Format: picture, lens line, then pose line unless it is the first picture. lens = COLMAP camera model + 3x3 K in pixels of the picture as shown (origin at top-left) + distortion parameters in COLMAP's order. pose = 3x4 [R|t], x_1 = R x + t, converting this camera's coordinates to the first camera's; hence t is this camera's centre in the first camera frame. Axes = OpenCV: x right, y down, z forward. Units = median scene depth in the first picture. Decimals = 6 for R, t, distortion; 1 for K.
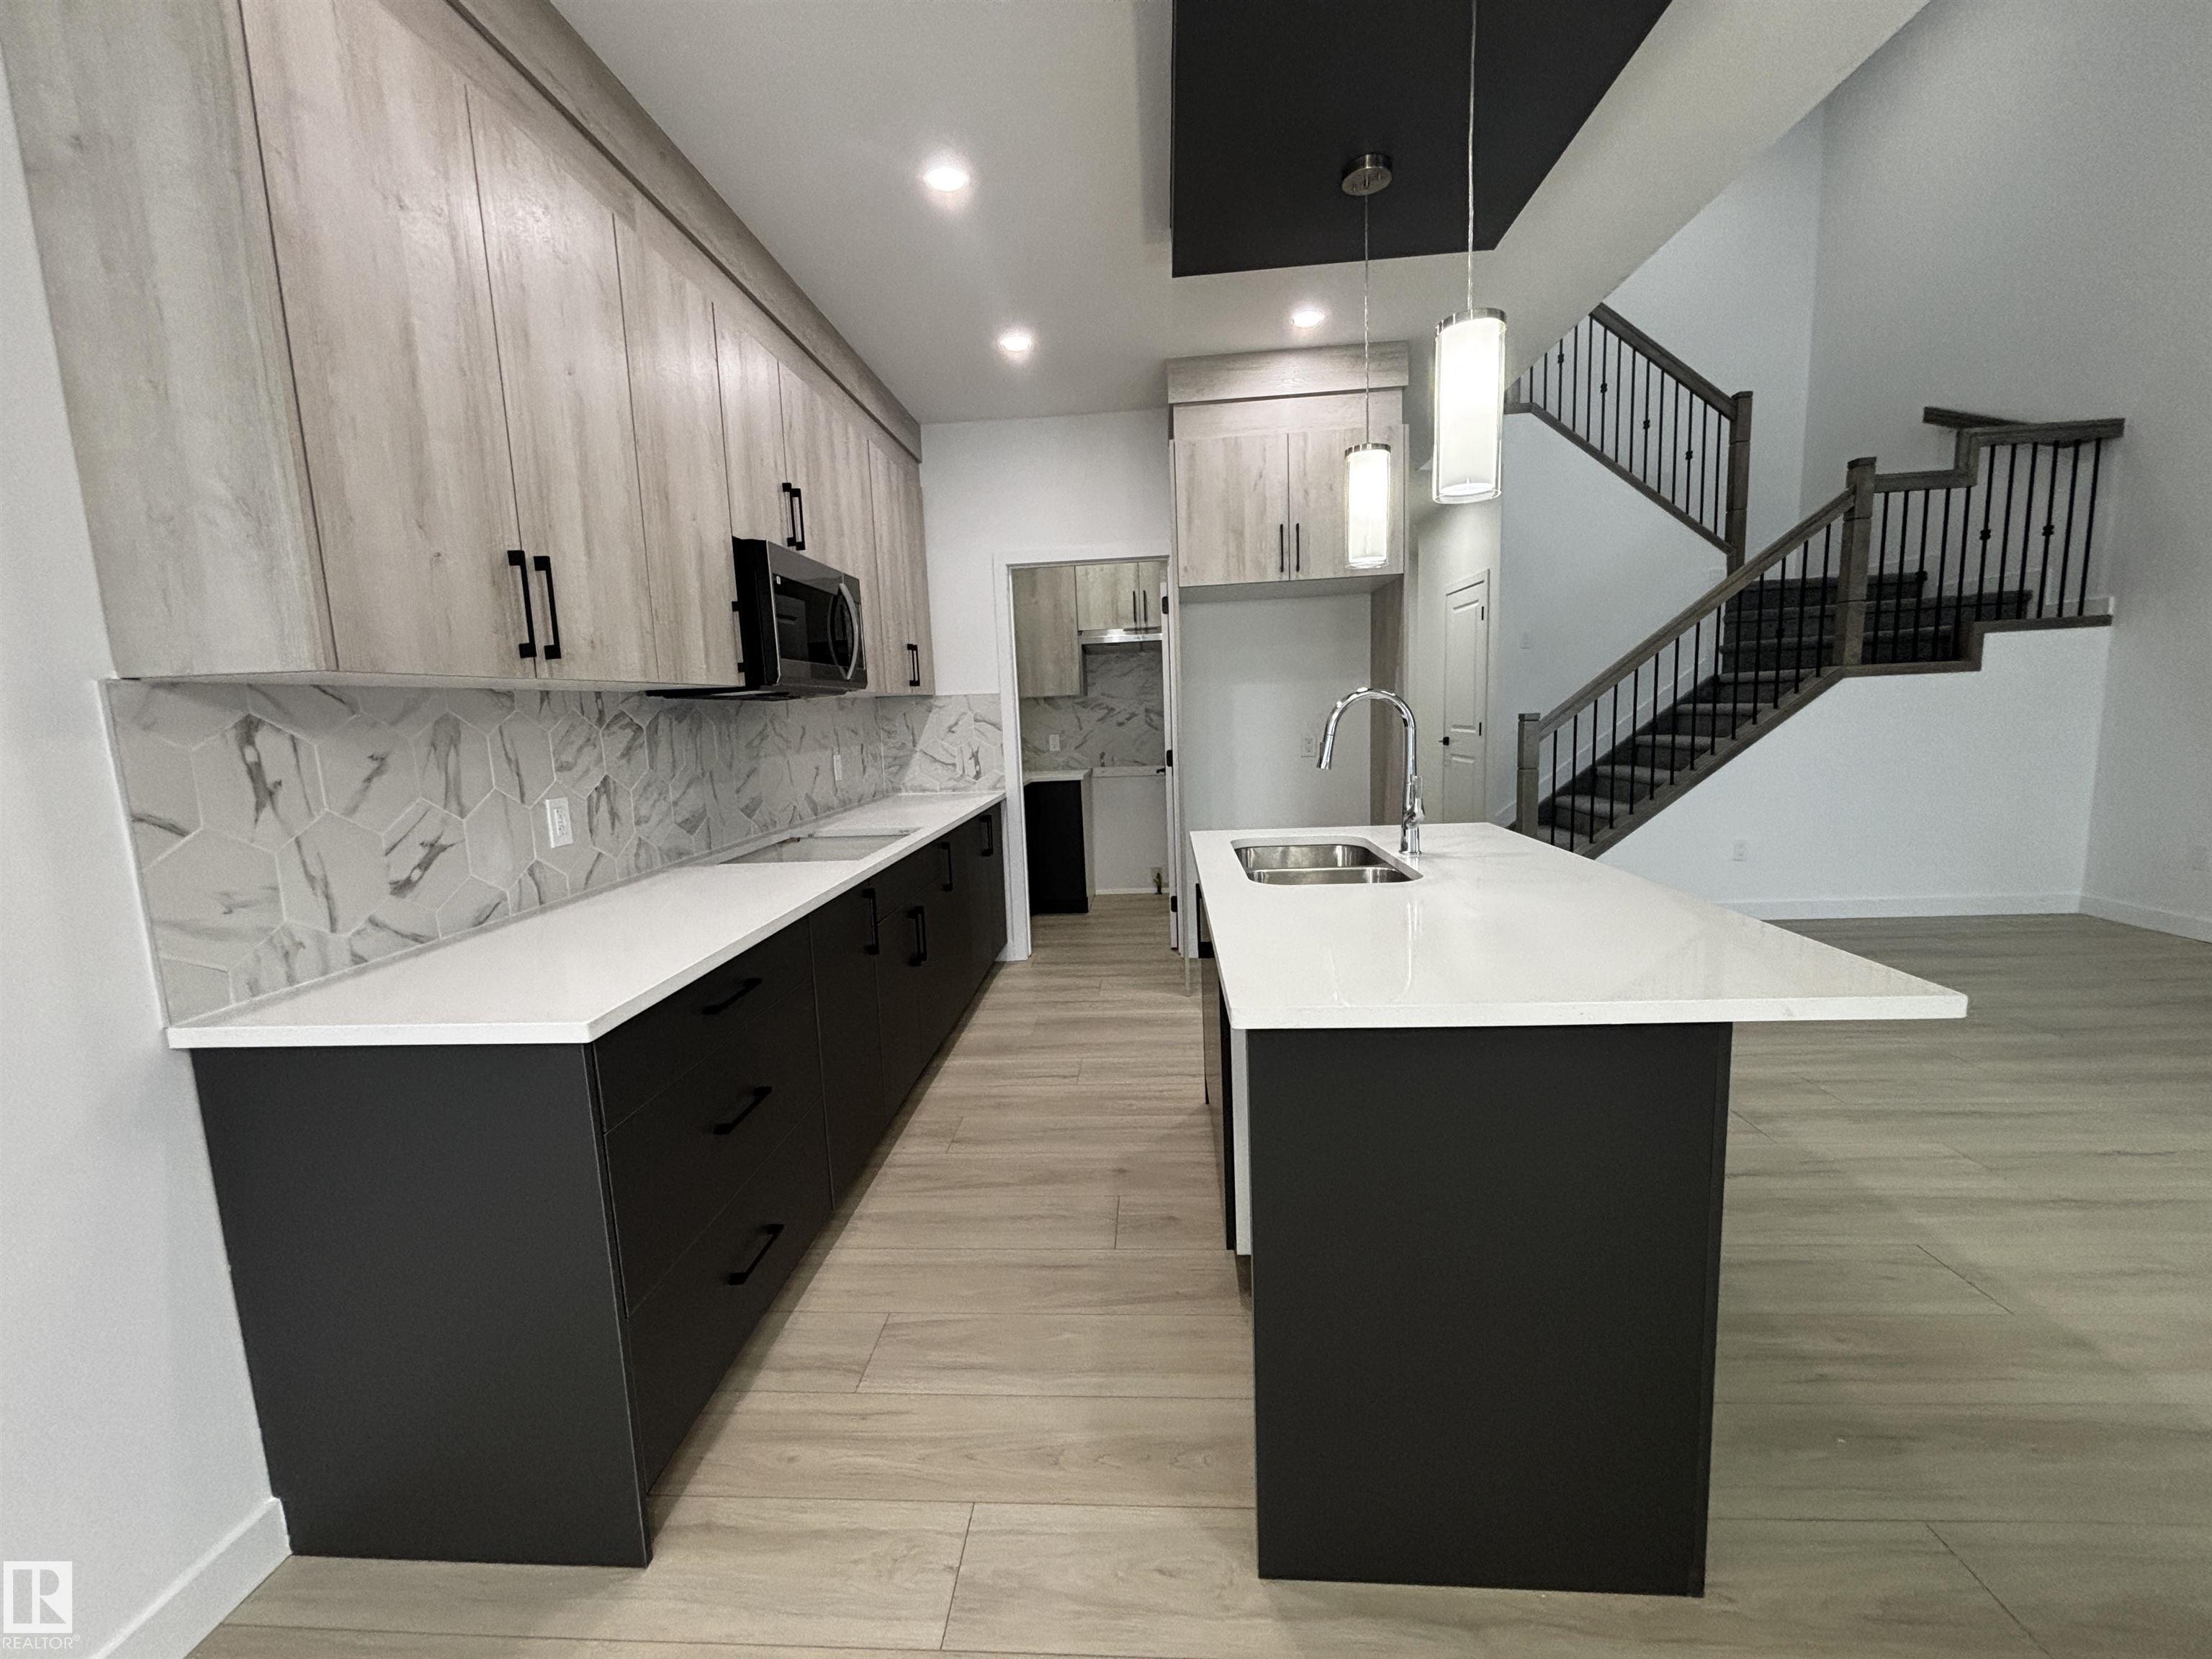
lens RADIAL K [[886.9, 0, 1096.2], [0, 886.9, 821.4], [0, 0, 1]] dist [0.002412, 0.000668]
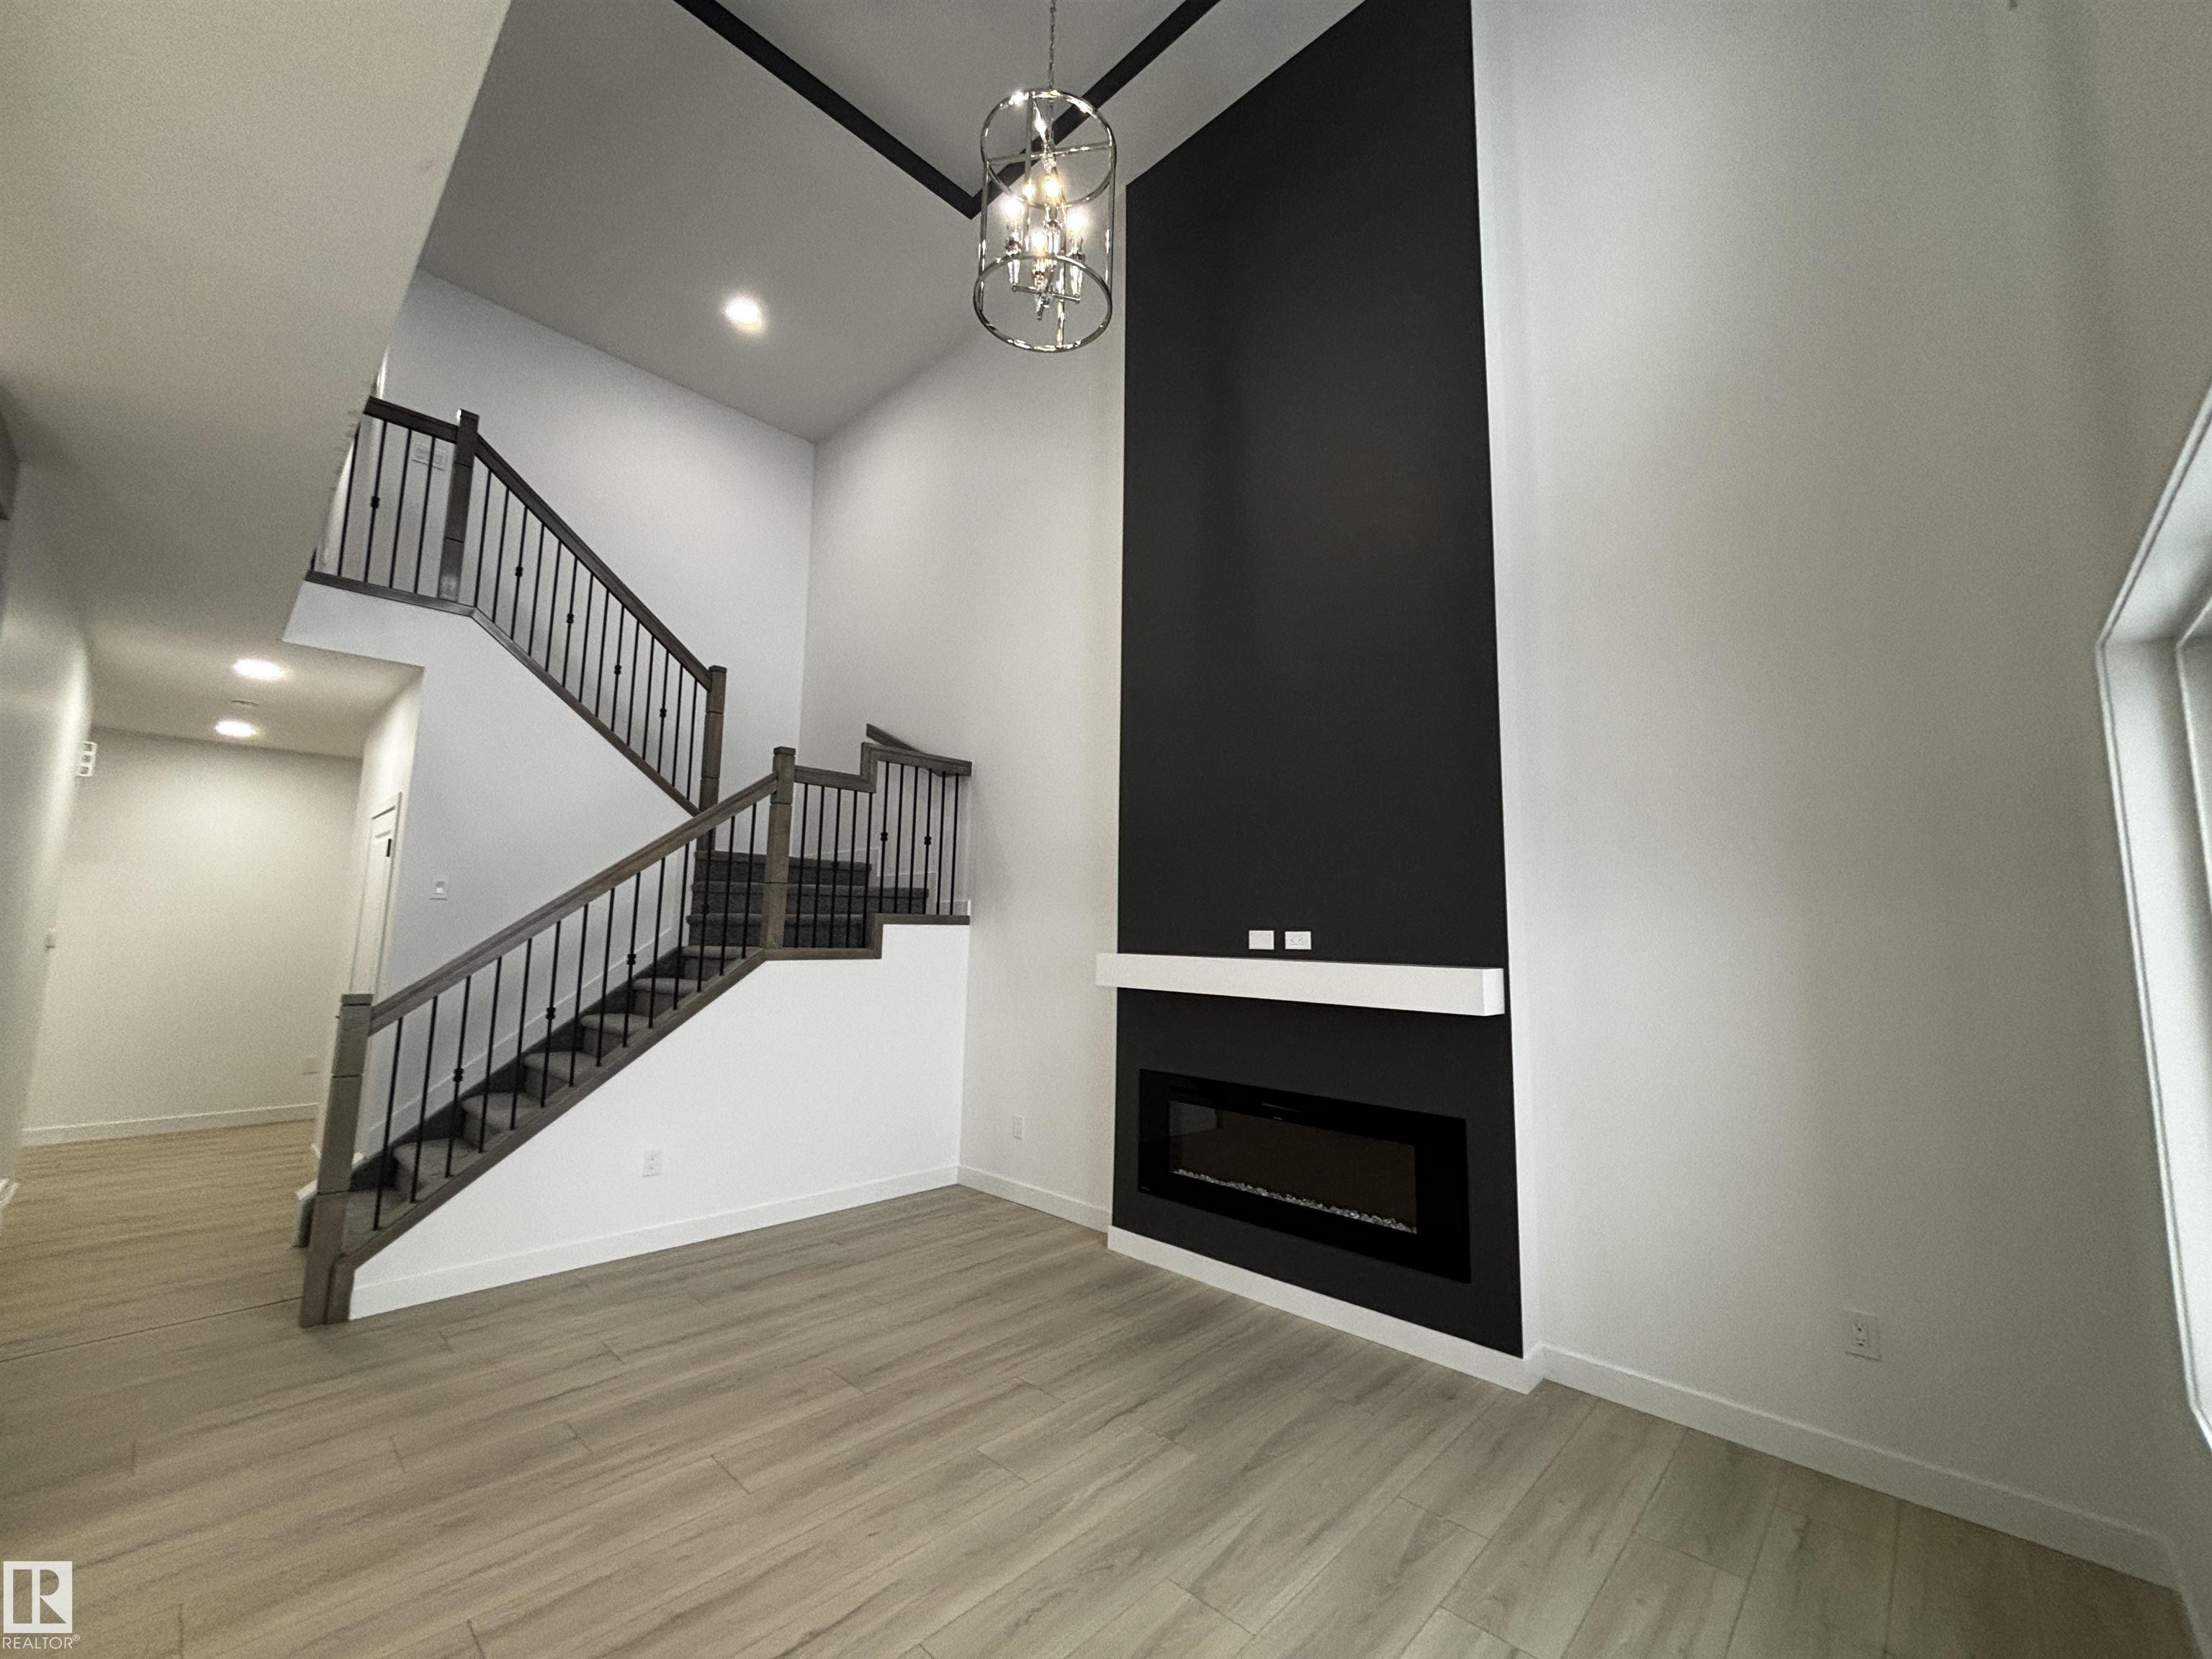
lens RADIAL K [[886.9, 0, 1113.9], [0, 886.9, 819.8], [0, 0, 1]] dist [0.002412, 0.000668]
pose [[0.624695, 0.156416, 0.765042, 0.319593], [0.060538, 0.967083, -0.247156, -0.049065], [-0.778518, 0.200712, 0.594663, 0.108125]]
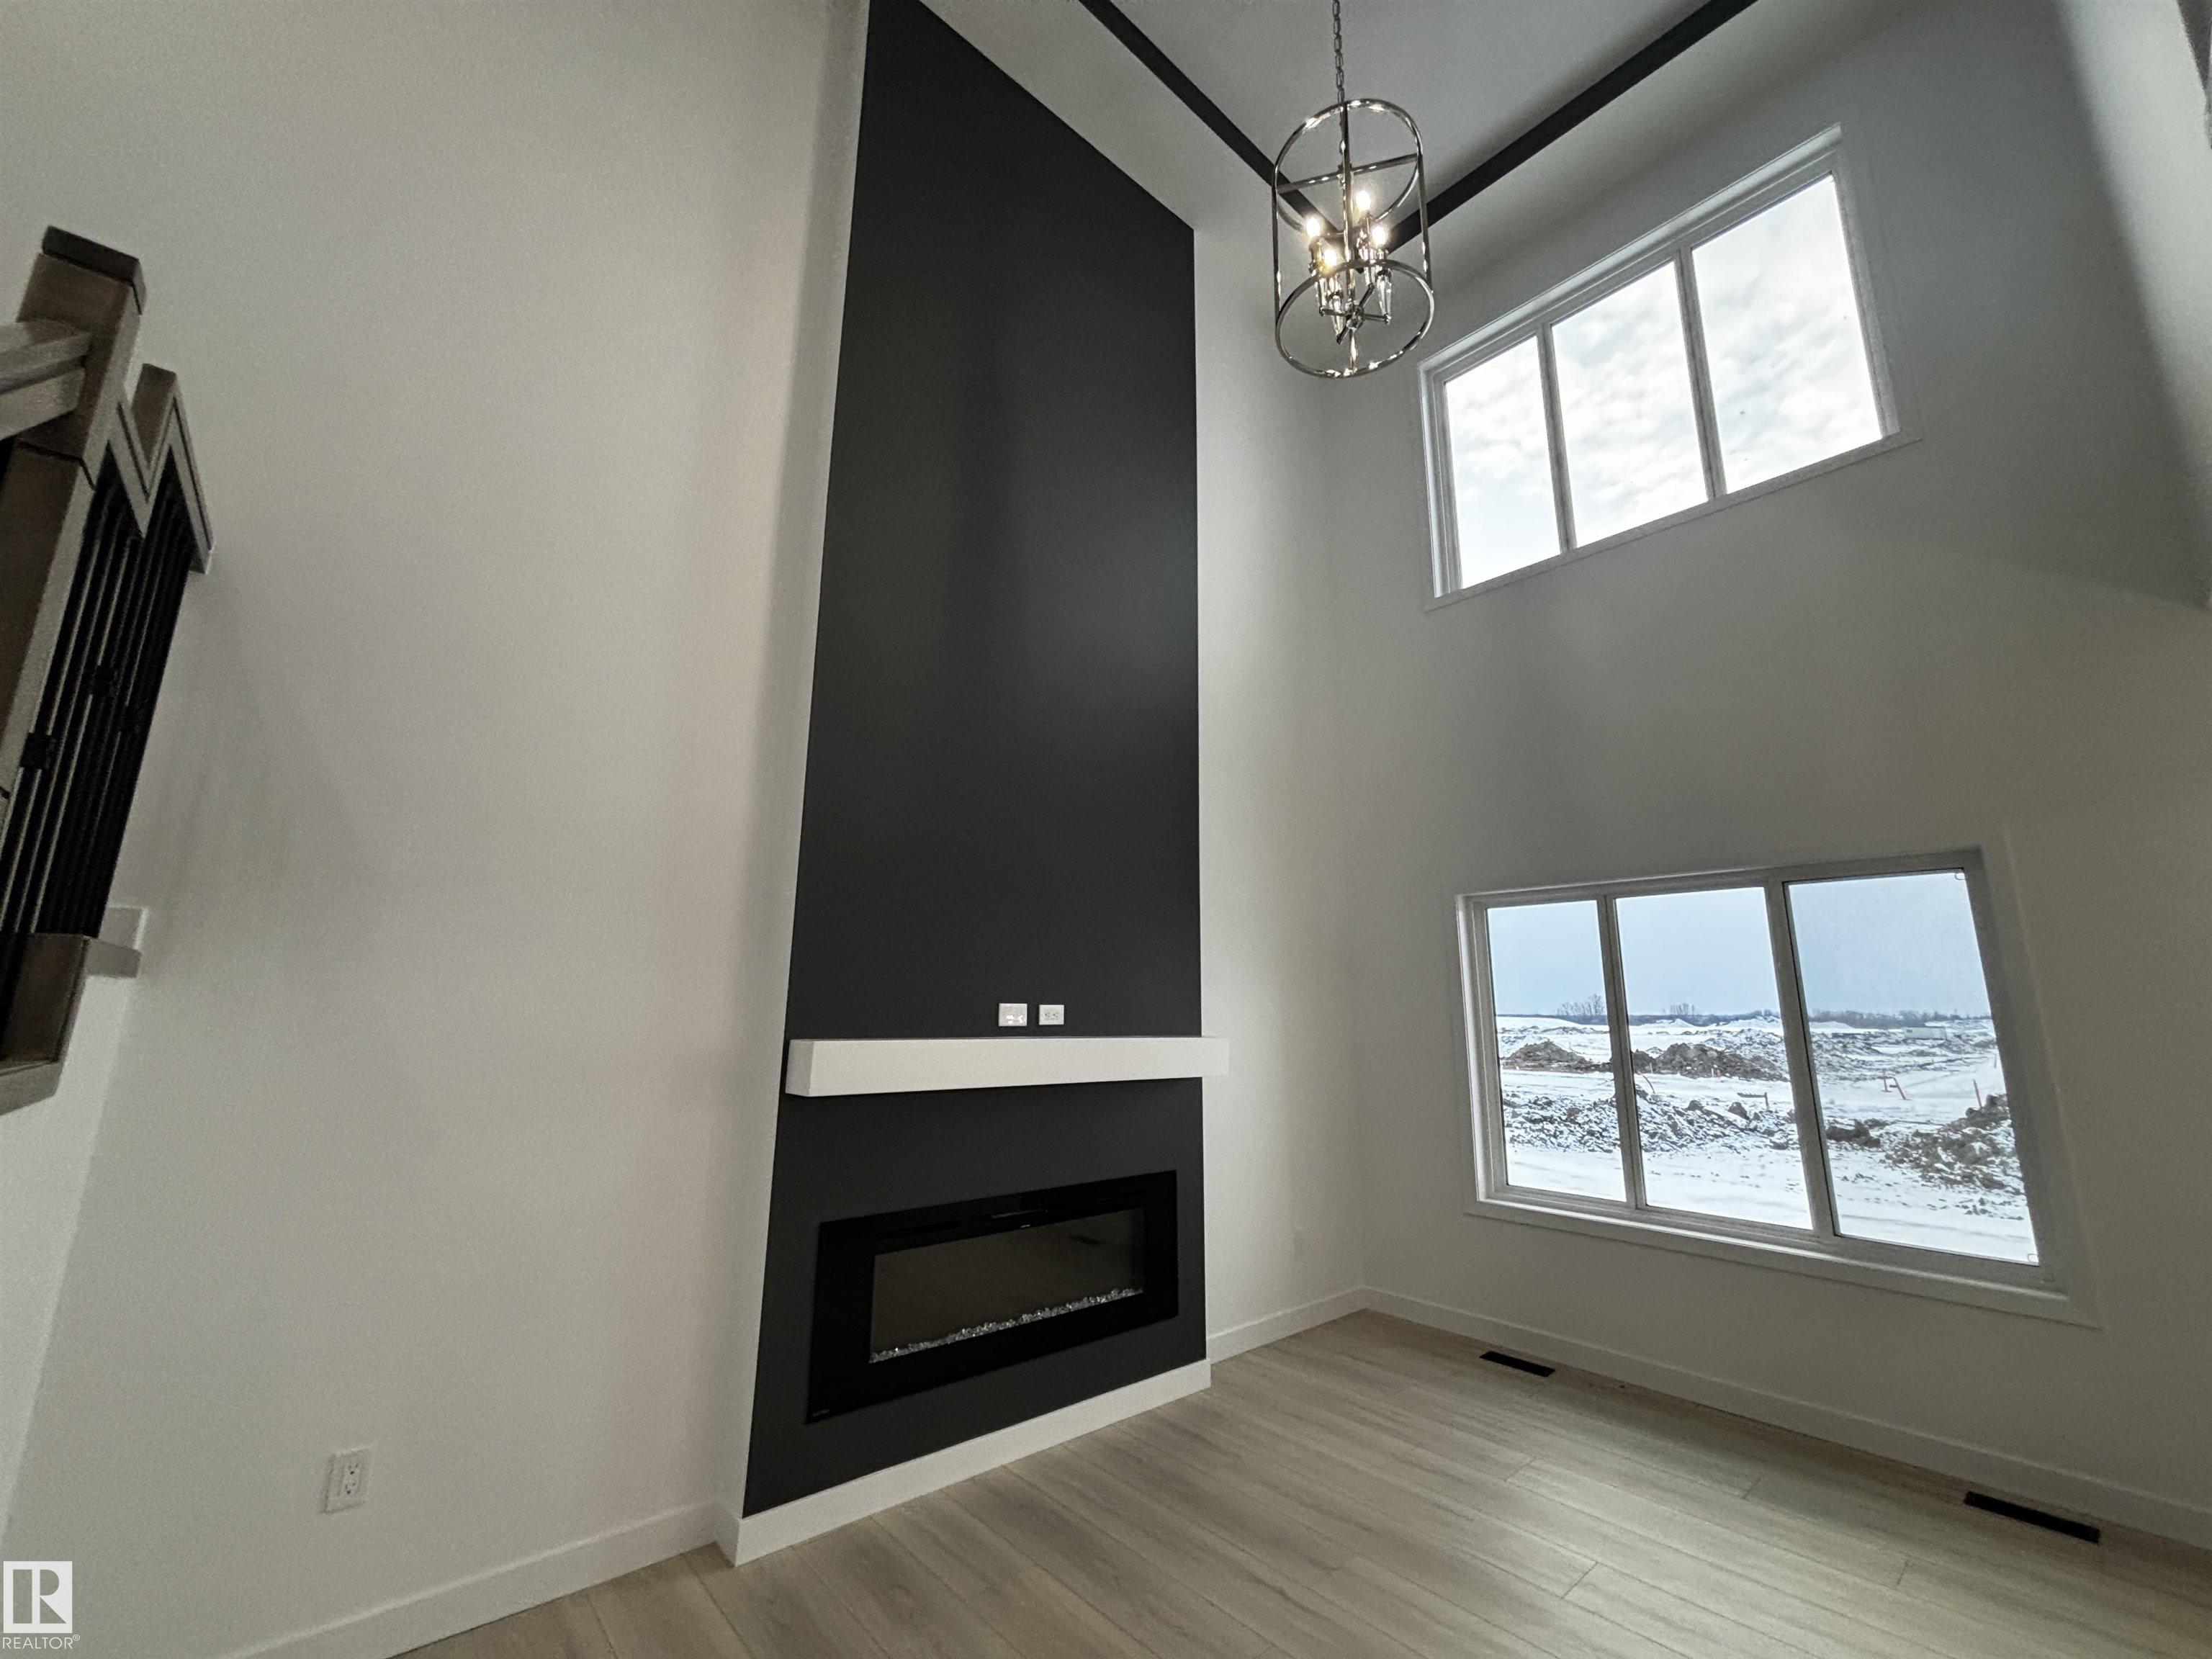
lens RADIAL K [[886.9, 0, 1108.7], [0, 886.9, 838.3], [0, 0, 1]] dist [0.002412, 0.000668]
pose [[-0.708536, 0.172584, 0.684245, 0.495960], [0.114662, 0.984903, -0.129685, -0.172430], [-0.696297, -0.013430, -0.717628, 0.952950]]
